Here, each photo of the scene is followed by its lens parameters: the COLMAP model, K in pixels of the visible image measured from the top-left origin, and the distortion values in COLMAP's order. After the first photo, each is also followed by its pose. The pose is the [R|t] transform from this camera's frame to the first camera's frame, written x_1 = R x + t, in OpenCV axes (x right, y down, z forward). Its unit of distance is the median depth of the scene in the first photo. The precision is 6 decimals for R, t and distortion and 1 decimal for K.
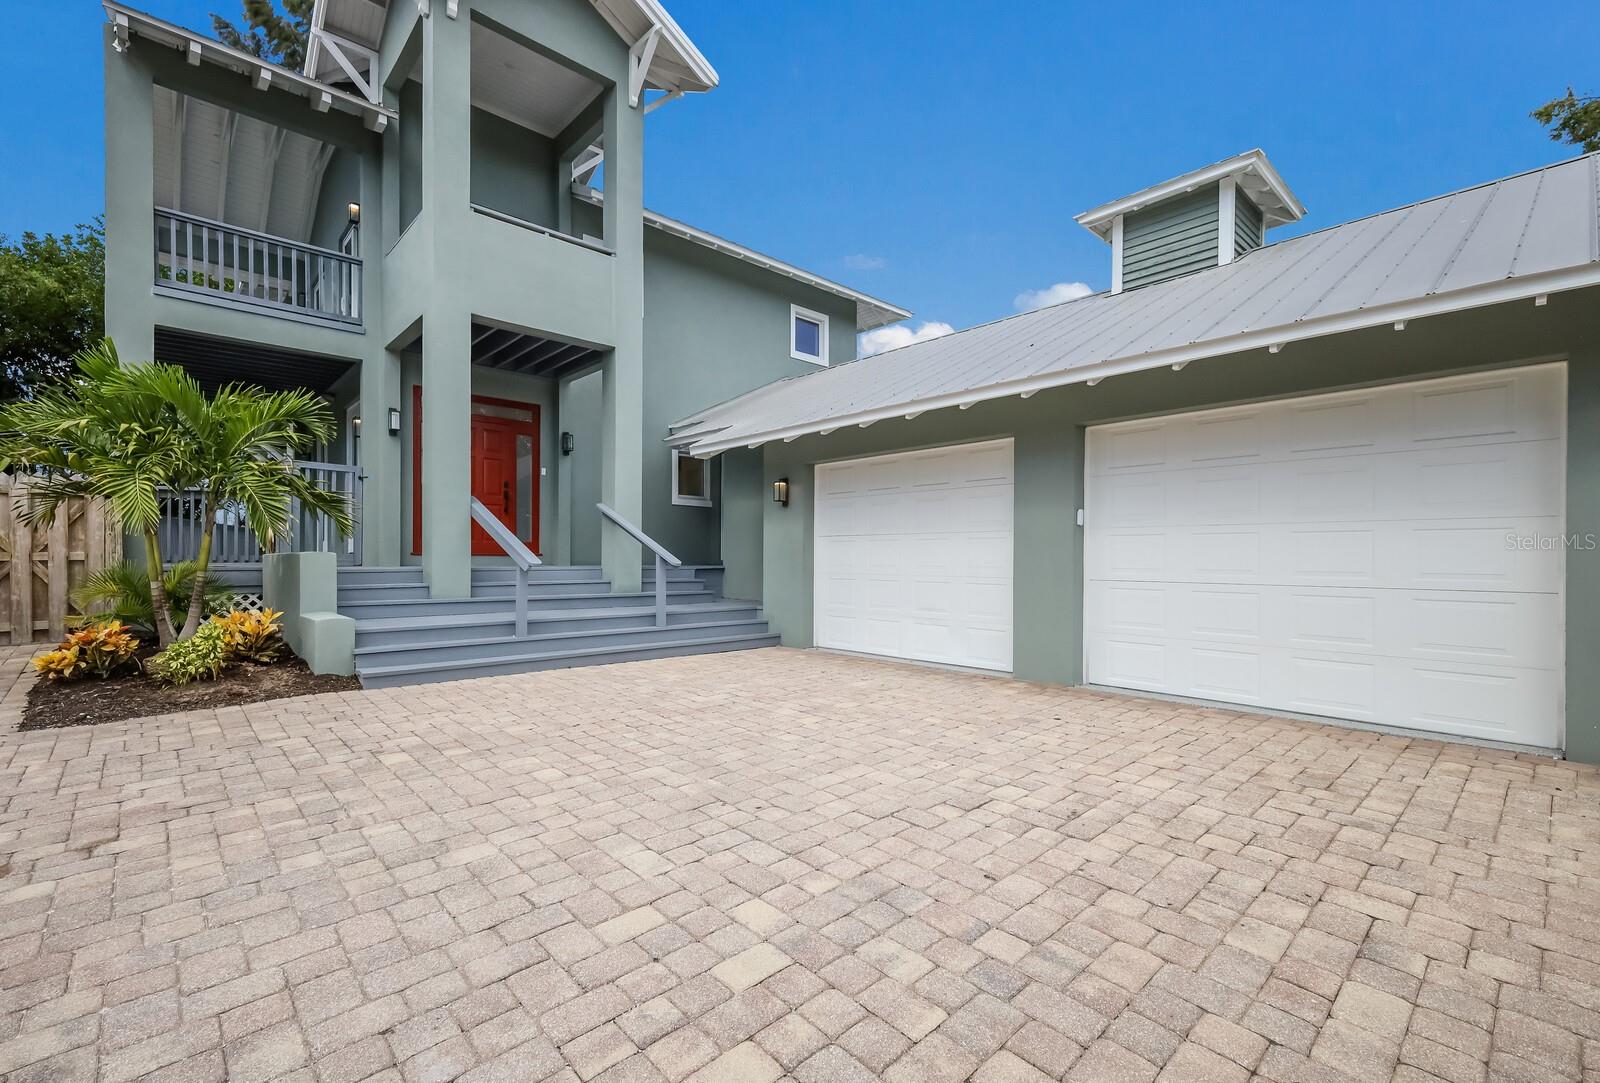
lens RADIAL K [[706.5, 0, 804.4], [0, 706.5, 548.6], [0, 0, 1]] dist [0.010486, 0.000081]
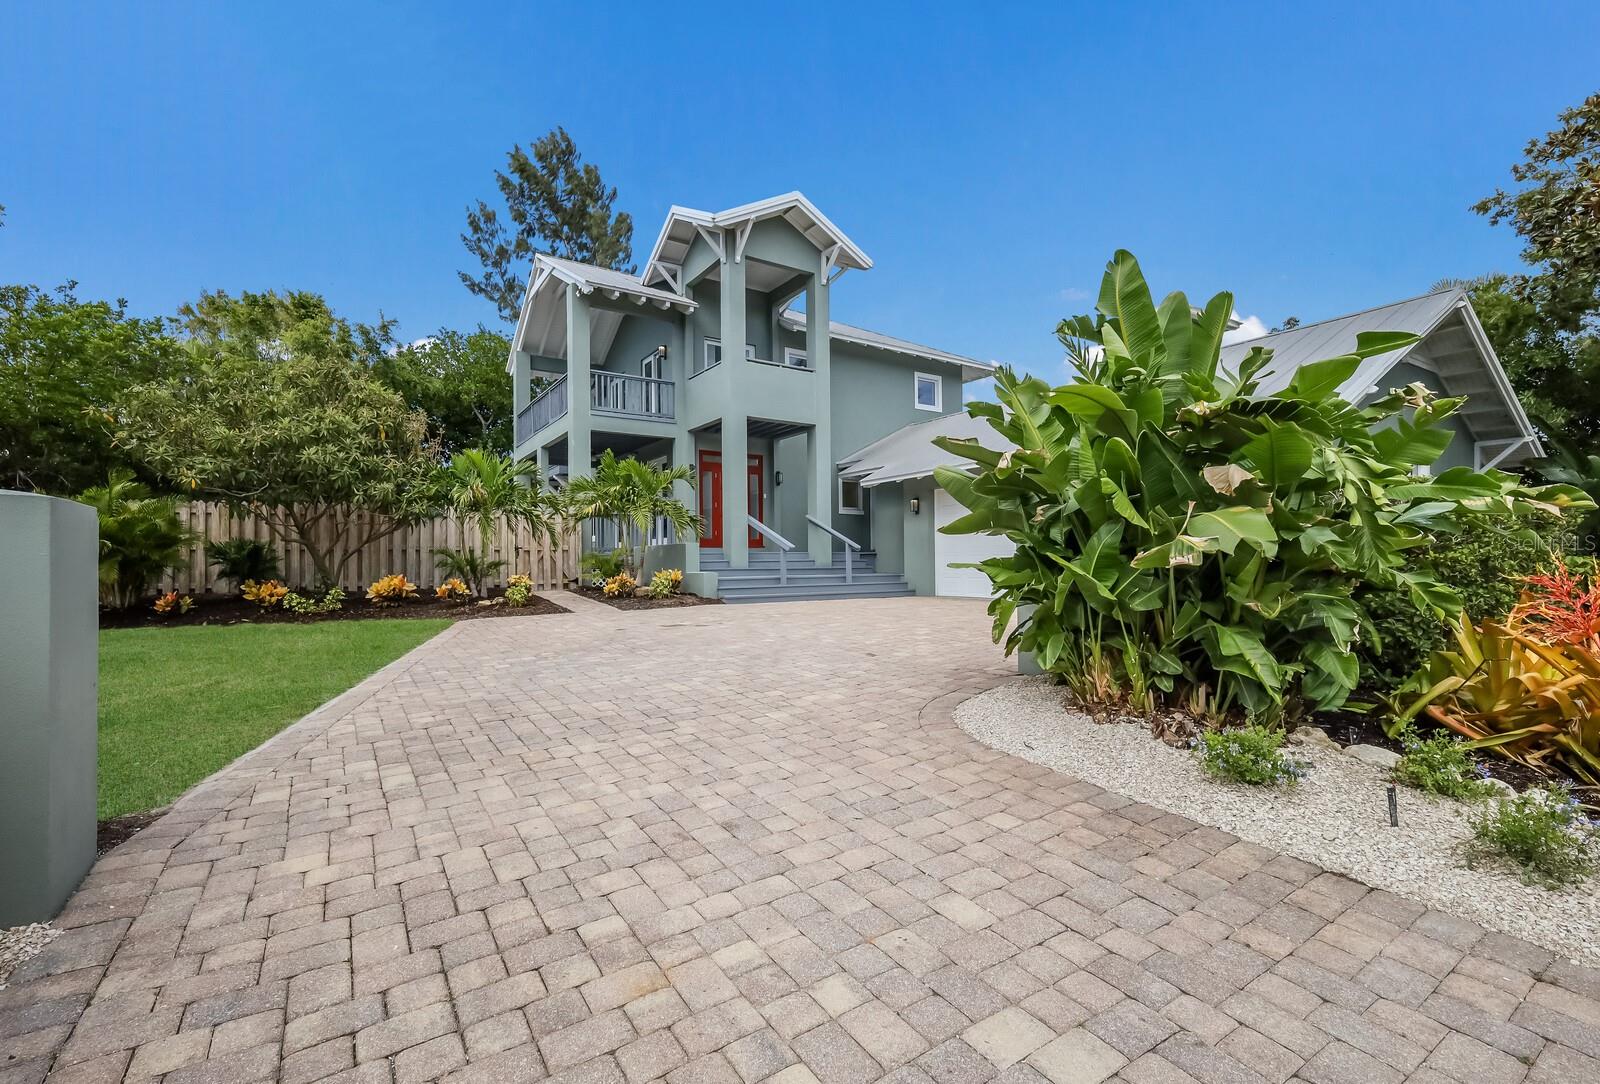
lens RADIAL K [[706.5, 0, 806.5], [0, 706.5, 549.5], [0, 0, 1]] dist [0.010486, 0.000081]
pose [[0.986850, -0.016478, -0.160794, -0.016878], [0.015777, 0.999860, -0.005636, 0.030321], [0.160864, 0.003025, 0.986972, -0.704804]]
